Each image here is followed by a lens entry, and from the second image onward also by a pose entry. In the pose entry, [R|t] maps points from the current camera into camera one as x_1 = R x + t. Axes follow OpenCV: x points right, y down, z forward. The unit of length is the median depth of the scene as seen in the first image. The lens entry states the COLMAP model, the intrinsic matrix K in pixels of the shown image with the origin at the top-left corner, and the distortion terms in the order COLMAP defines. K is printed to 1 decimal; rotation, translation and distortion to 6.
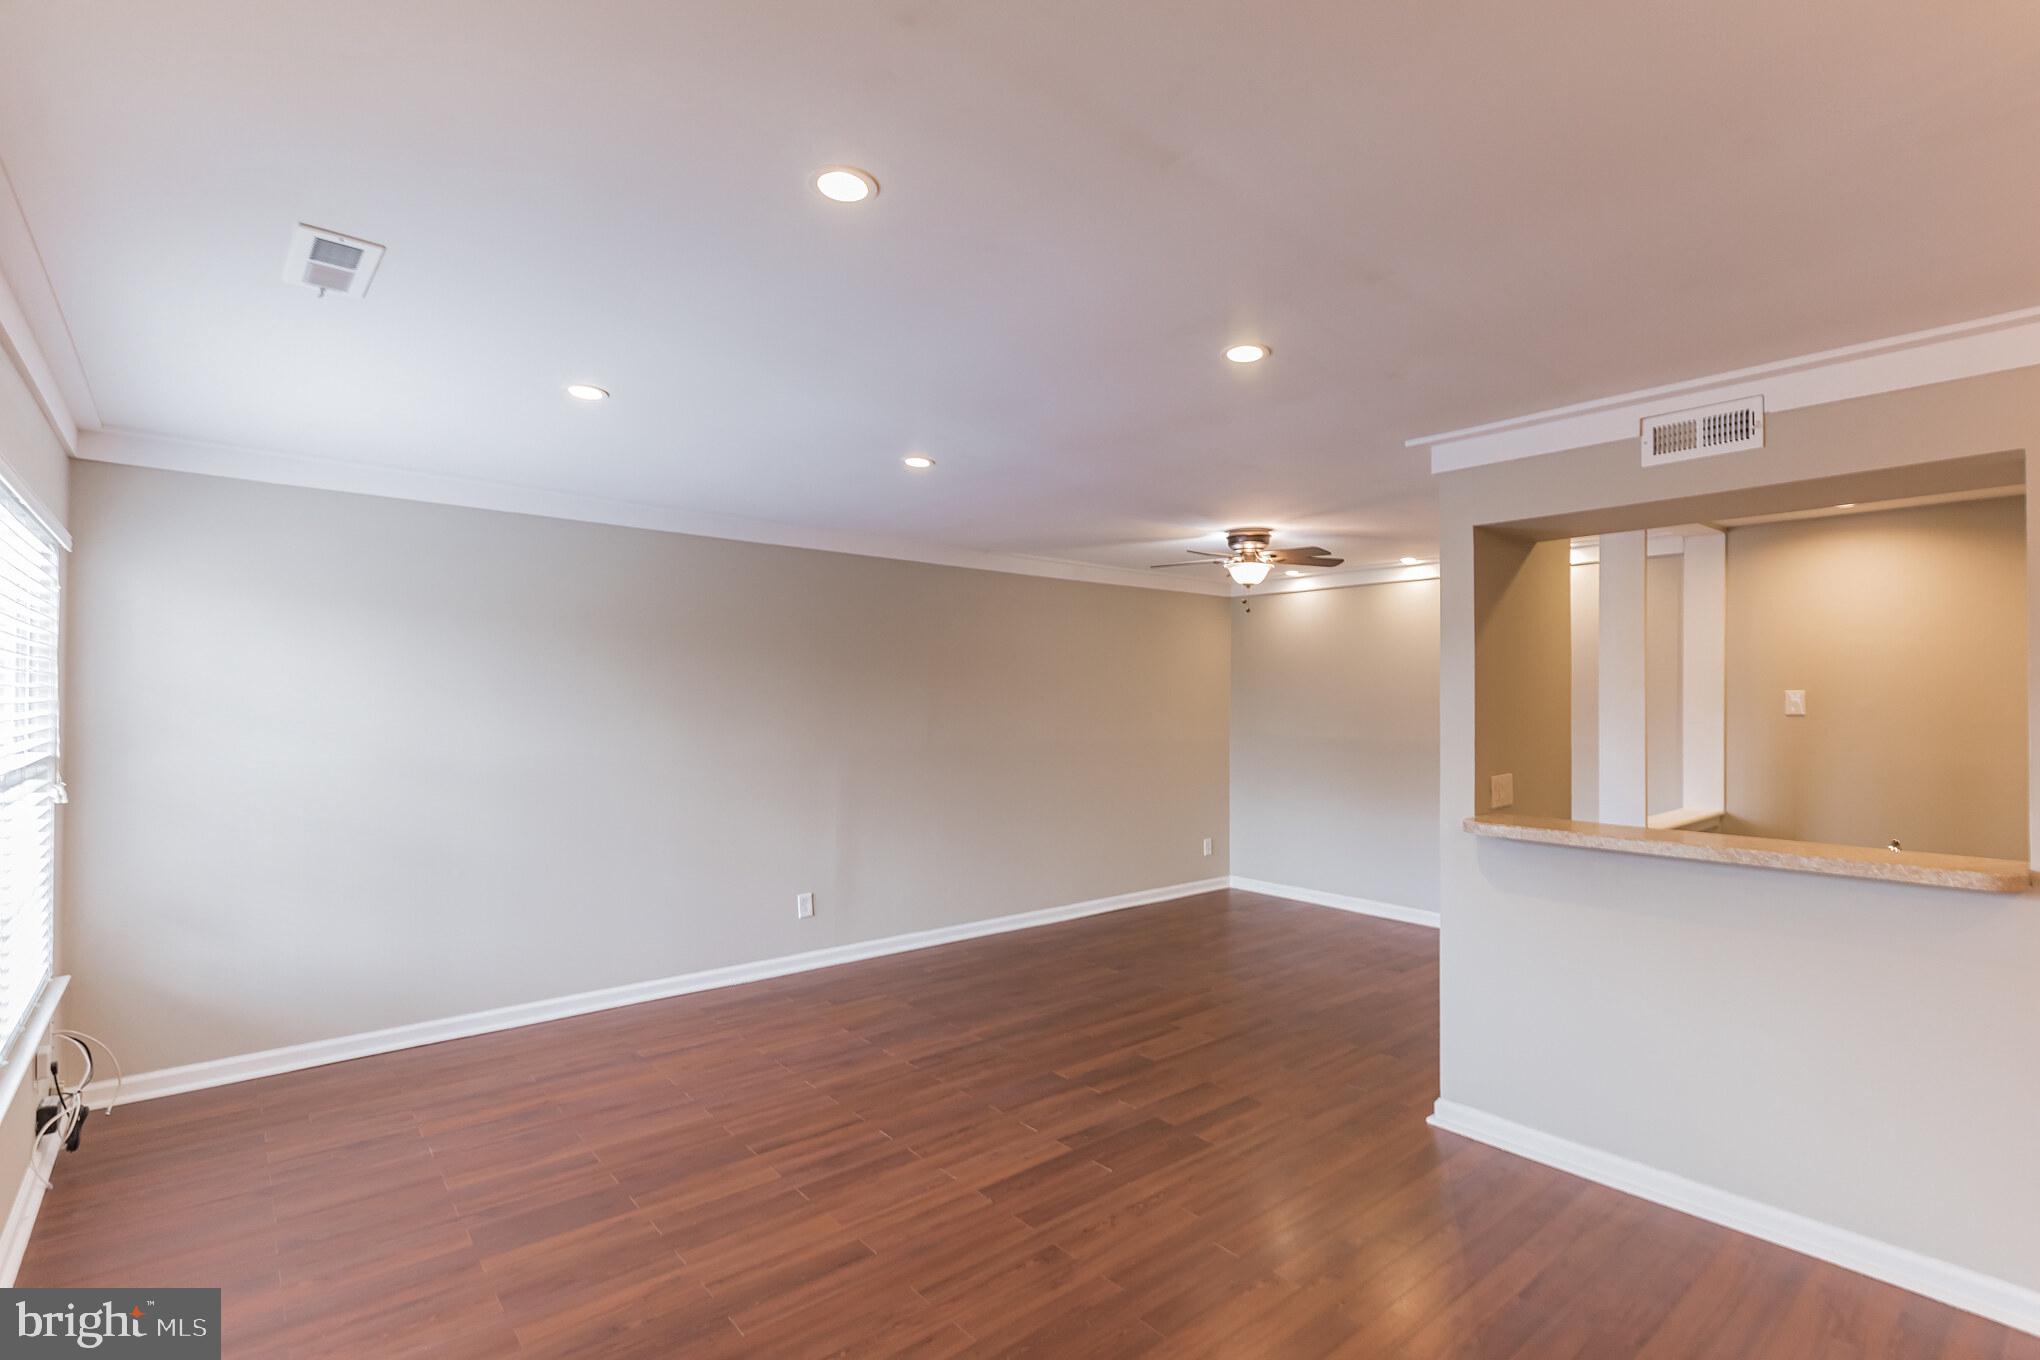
lens RADIAL K [[930.9, 0, 1015.3], [0, 930.9, 695.3], [0, 0, 1]] dist [0.007809, -0.003881]
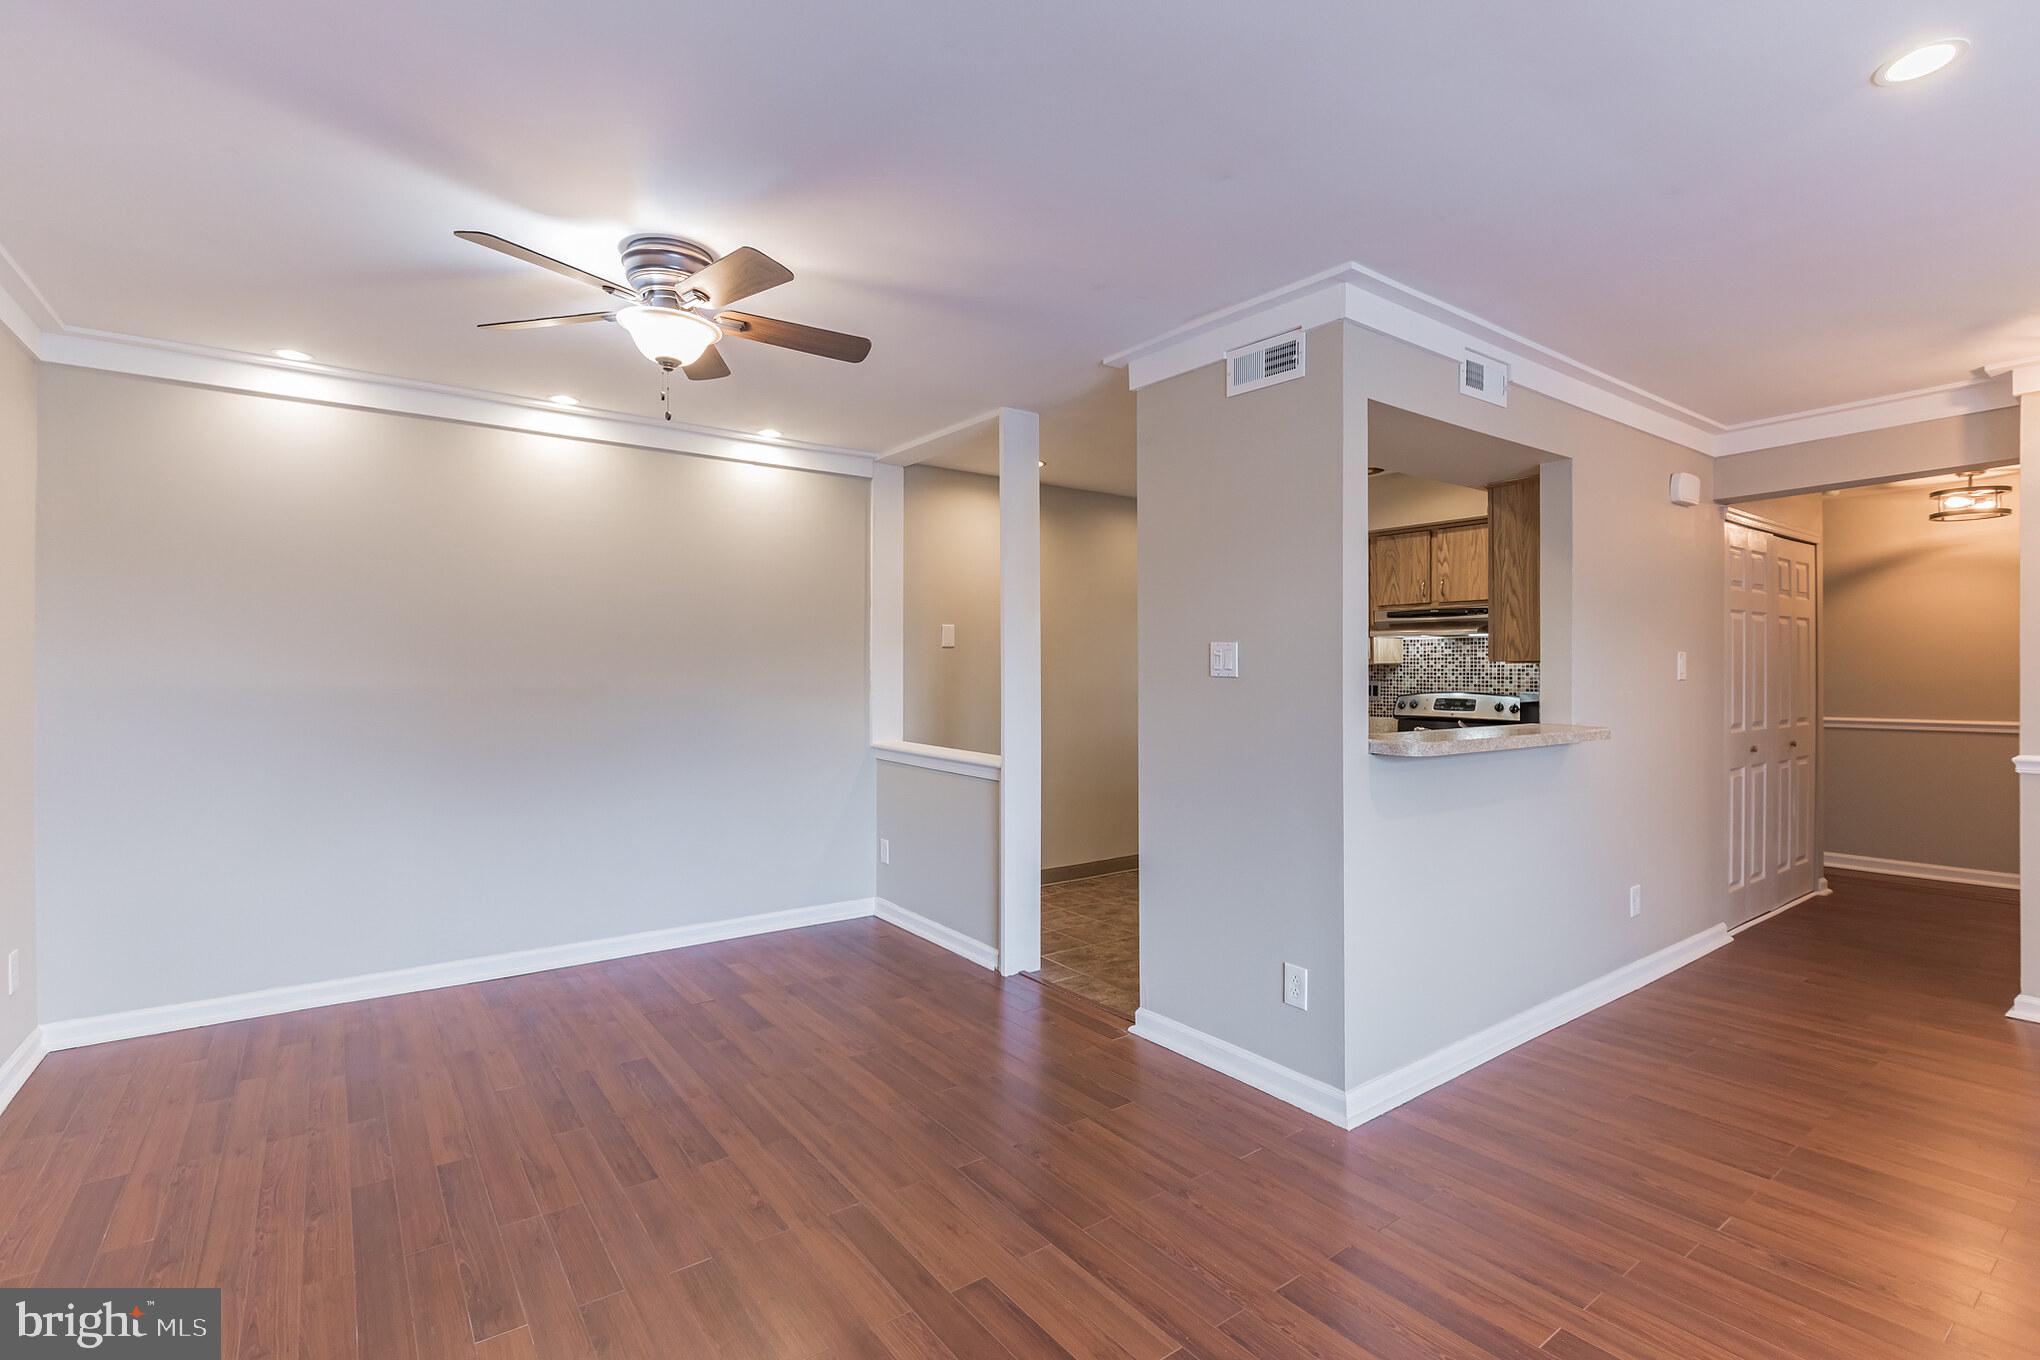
lens RADIAL K [[931.1, 0, 1034.8], [0, 931.1, 675.0], [0, 0, 1]] dist [-0.000017, -0.000030]
pose [[0.057297, -0.008211, 0.998323, -0.362857], [-0.009064, 0.999921, 0.008745, 0.062947], [-0.998316, -0.009550, 0.057218, 1.214736]]
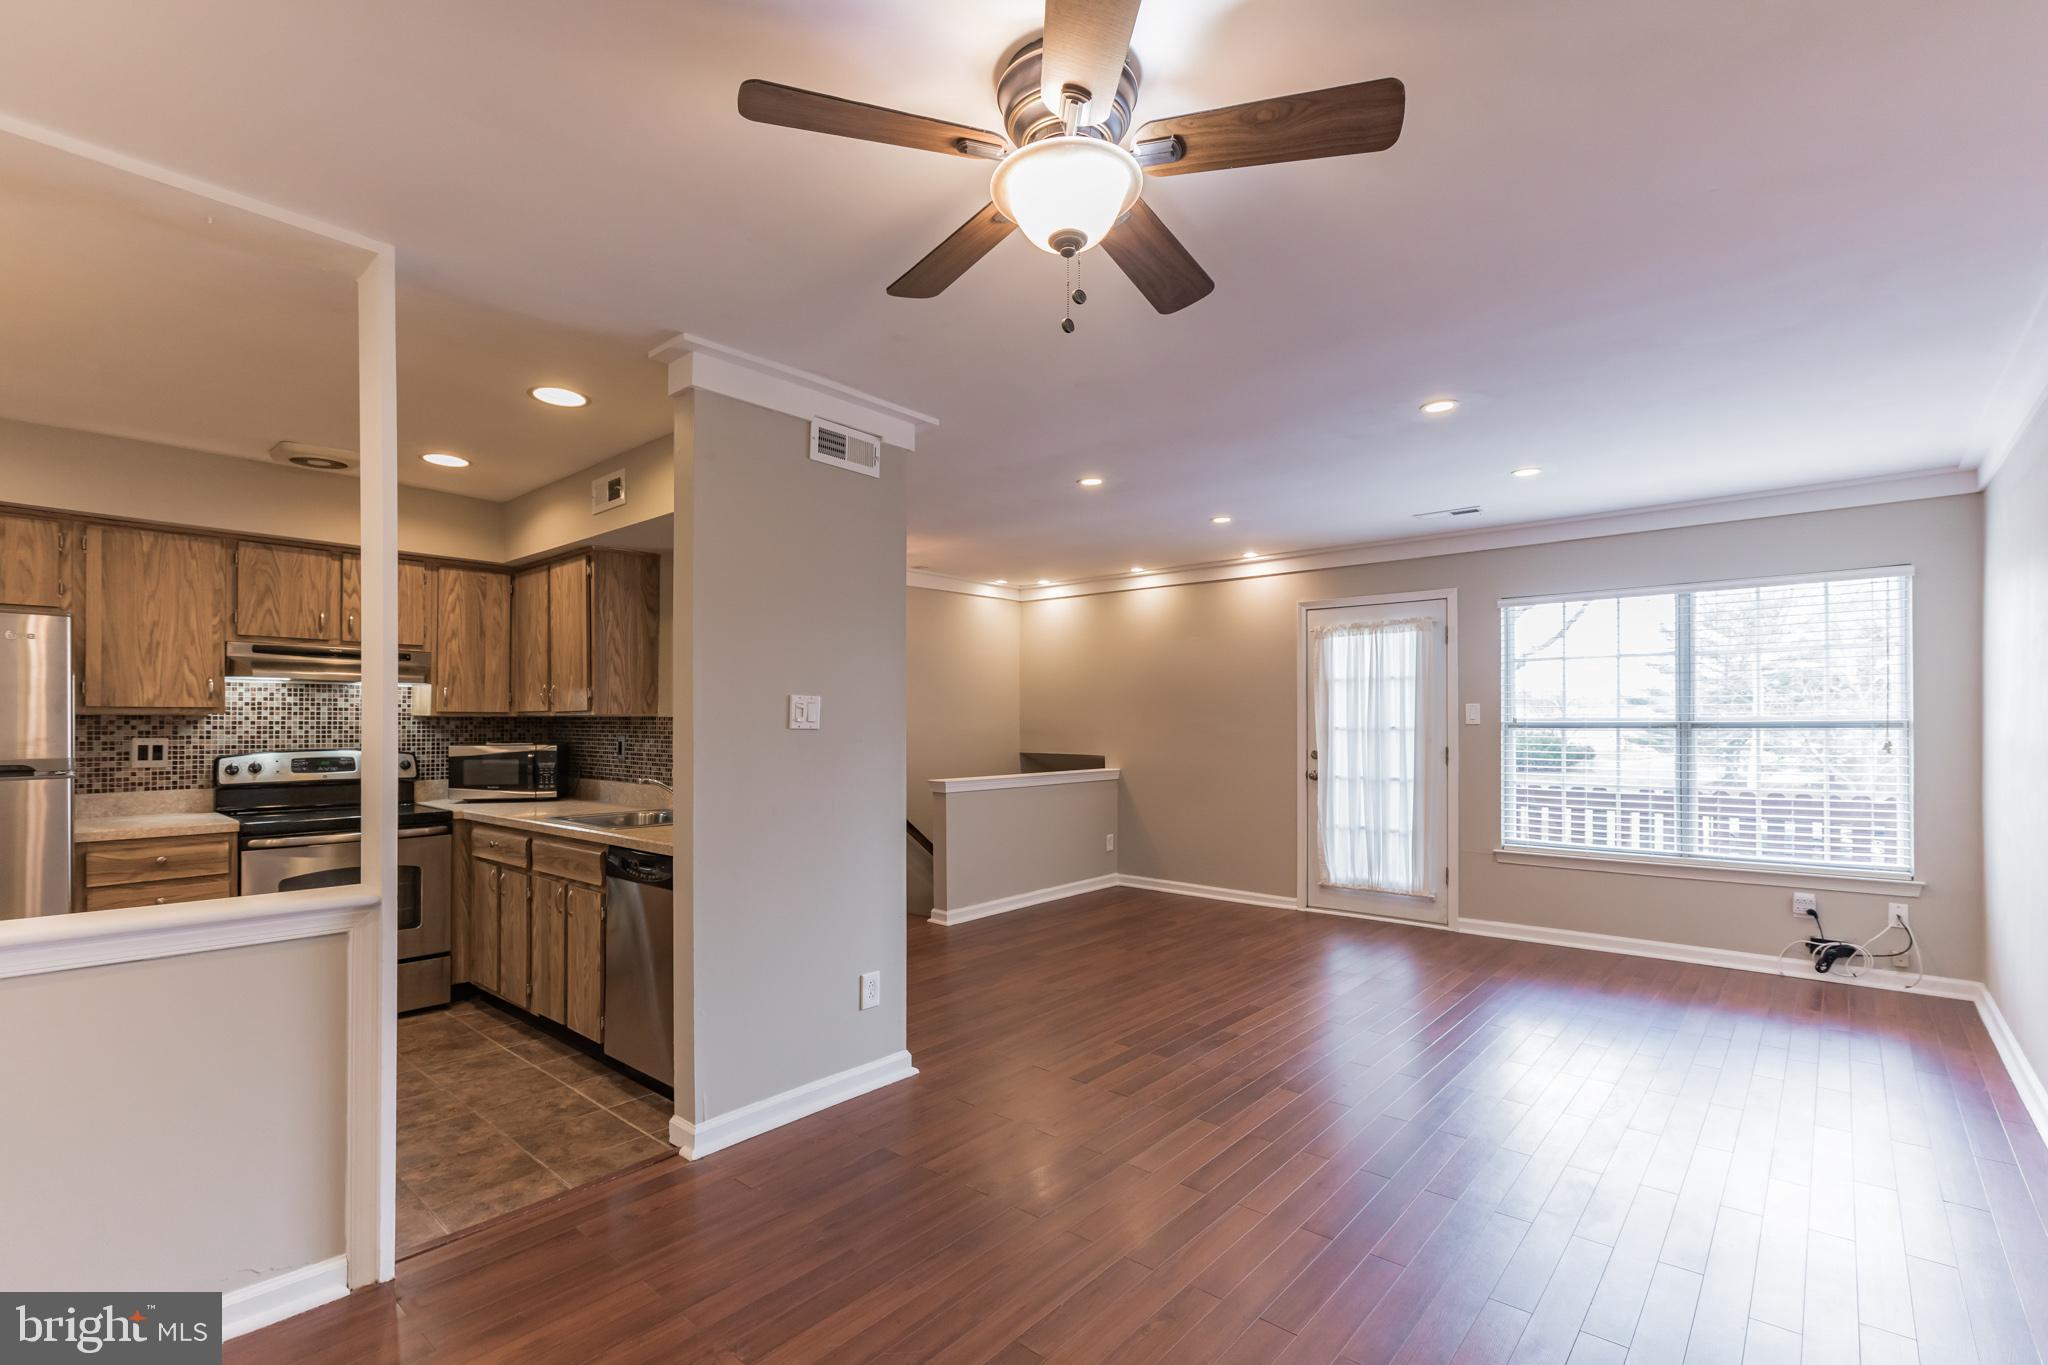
lens RADIAL K [[923.0, 0, 1038.4], [0, 923.0, 716.8], [0, 0, 1]] dist [0.000515, -0.000908]
pose [[-0.987672, -0.002665, -0.156512, 0.463184], [-0.000040, 0.999859, -0.016775, 0.075109], [0.156535, -0.016562, -0.987534, 2.025589]]
